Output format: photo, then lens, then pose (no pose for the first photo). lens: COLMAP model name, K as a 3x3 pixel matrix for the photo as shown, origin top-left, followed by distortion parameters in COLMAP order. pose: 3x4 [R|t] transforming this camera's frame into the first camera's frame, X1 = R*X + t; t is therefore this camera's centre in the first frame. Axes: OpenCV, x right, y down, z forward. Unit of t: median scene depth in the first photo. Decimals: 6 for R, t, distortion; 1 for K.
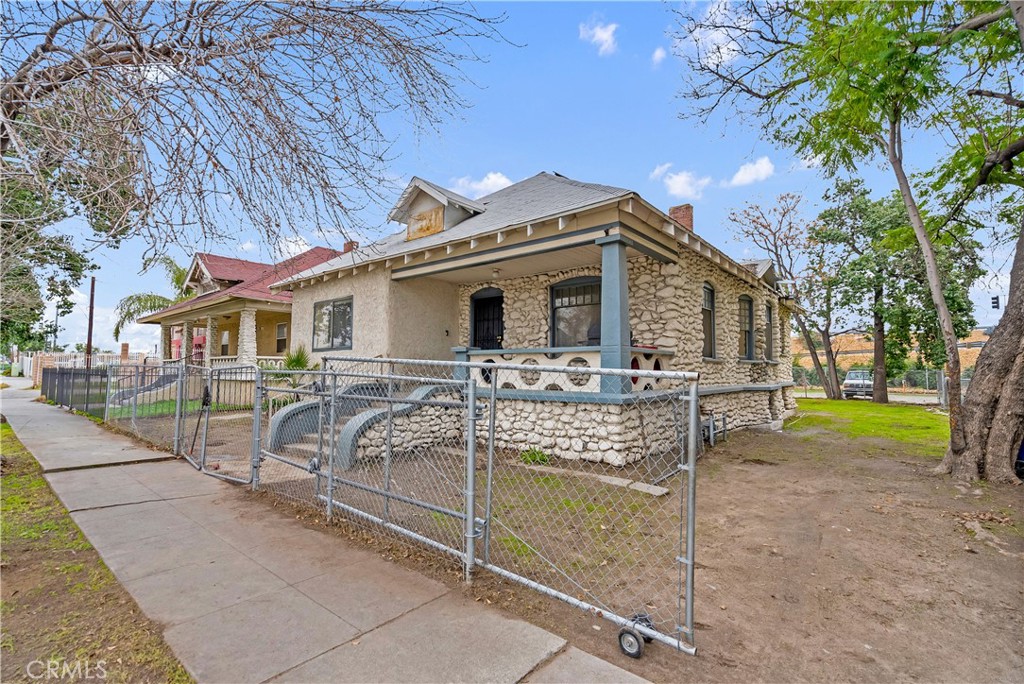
lens RADIAL K [[465.3, 0, 512.5], [0, 465.3, 303.9], [0, 0, 1]] dist [0.000077, 0.000000]
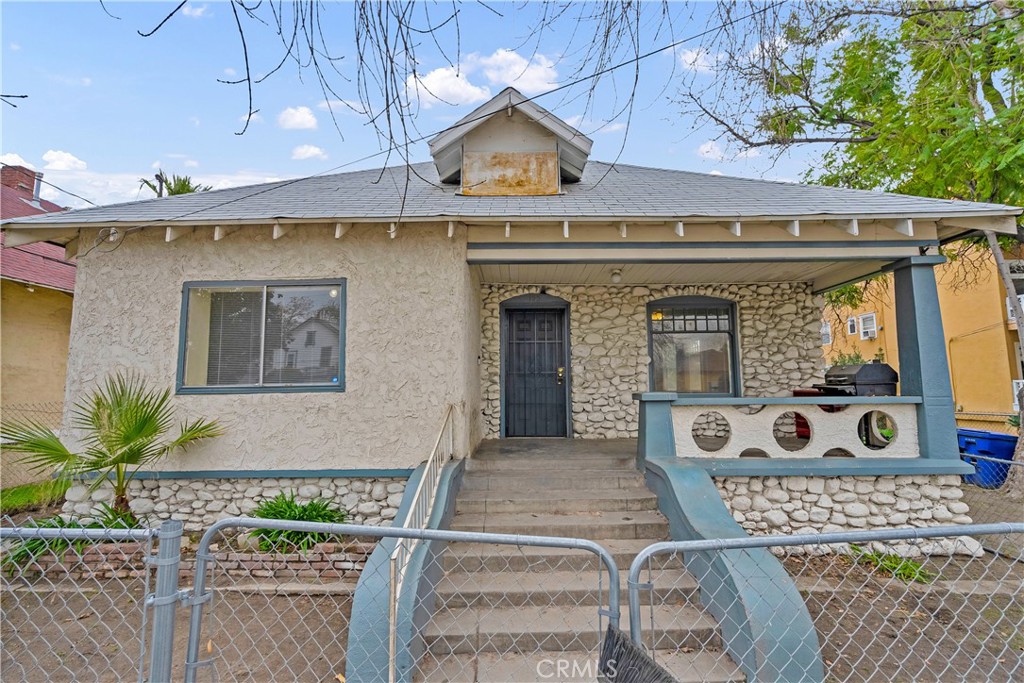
lens RADIAL K [[475.8, 0, 566.0], [0, 475.8, 308.6], [0, 0, 1]] dist [-0.000338, 0.000130]
pose [[0.770420, 0.097470, 0.630042, -0.530315], [-0.078830, 0.995224, -0.057571, 0.026179], [-0.632644, -0.005313, 0.774424, 0.526952]]
